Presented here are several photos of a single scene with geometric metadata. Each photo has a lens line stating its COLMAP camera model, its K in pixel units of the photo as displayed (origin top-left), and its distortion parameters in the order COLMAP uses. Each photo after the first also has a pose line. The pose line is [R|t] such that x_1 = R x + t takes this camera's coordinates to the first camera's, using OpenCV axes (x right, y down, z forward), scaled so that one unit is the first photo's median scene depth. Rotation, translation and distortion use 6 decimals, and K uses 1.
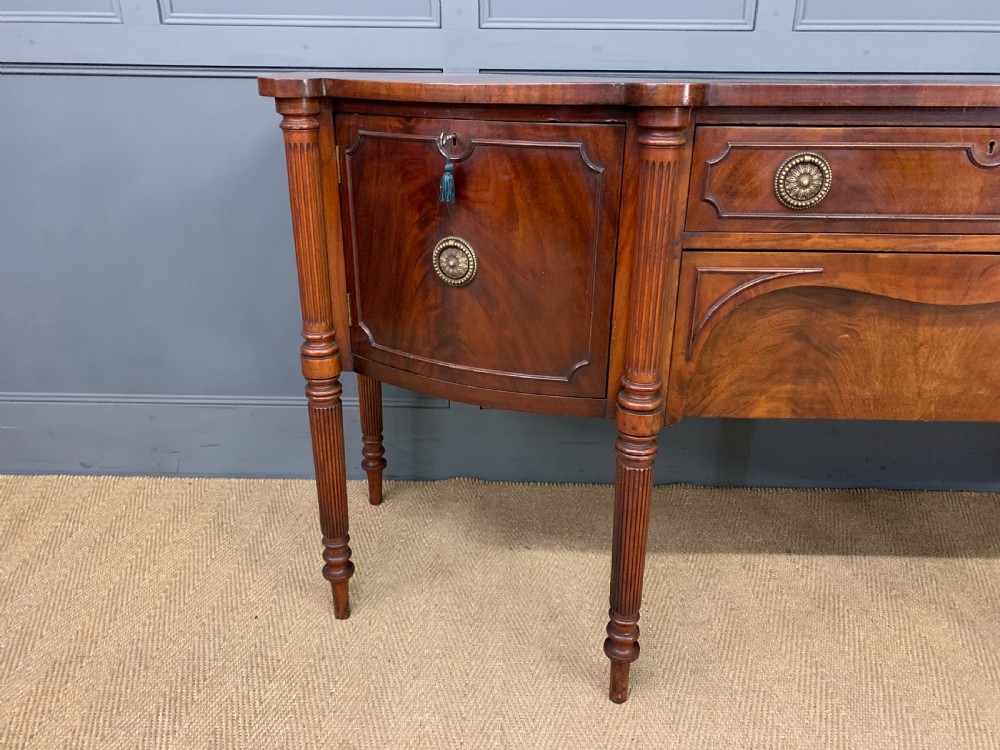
lens RADIAL K [[769.6, 0, 498.5], [0, 769.6, 368.6], [0, 0, 1]] dist [0.031841, -0.020504]
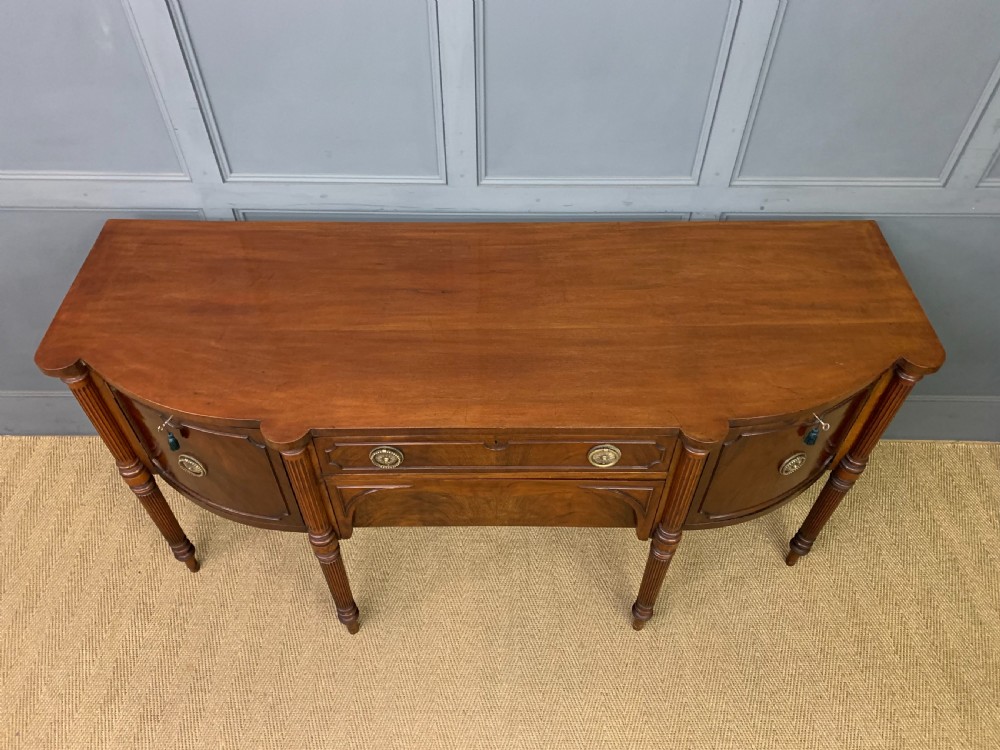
lens RADIAL K [[769.6, 0, 500.1], [0, 769.6, 368.6], [0, 0, 1]] dist [0.031841, -0.020504]
pose [[0.999681, -0.017529, 0.018157, 0.471864], [0.007673, 0.896479, 0.443019, -0.877268], [-0.024044, -0.442739, 0.896328, -0.298324]]
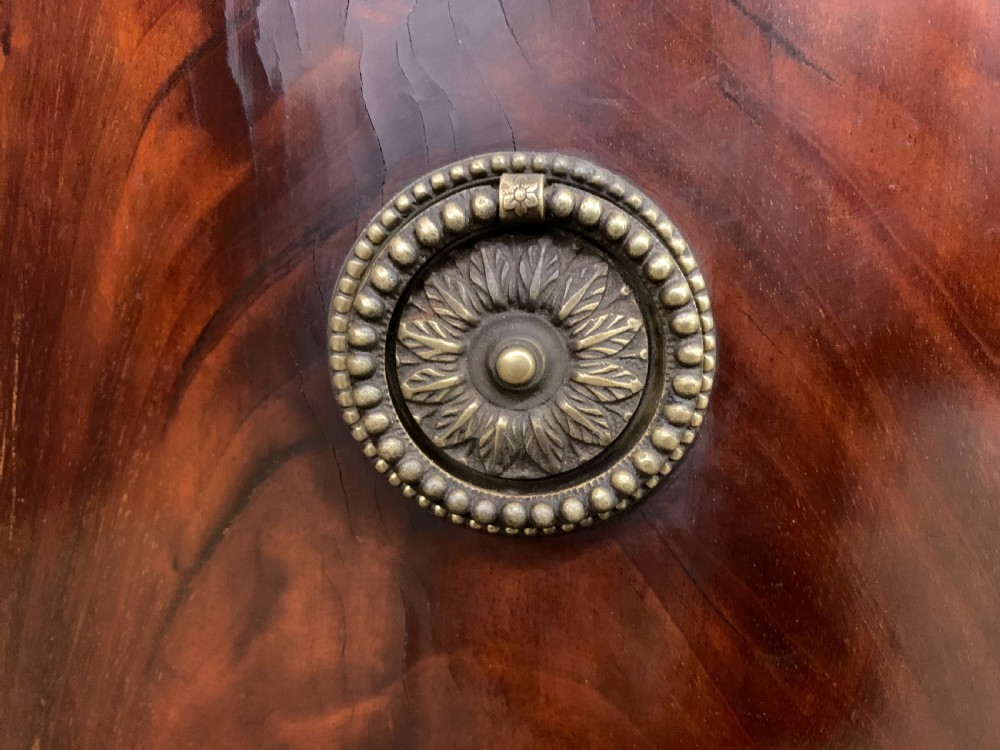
lens RADIAL K [[769.6, 0, 500.9], [0, 769.6, 375.0], [0, 0, 1]] dist [0.031841, -0.020504]
pose [[0.930074, -0.043863, 0.364744, -0.092863], [0.113175, 0.978769, -0.170885, -0.098261], [-0.349505, 0.200216, 0.915292, 0.765071]]
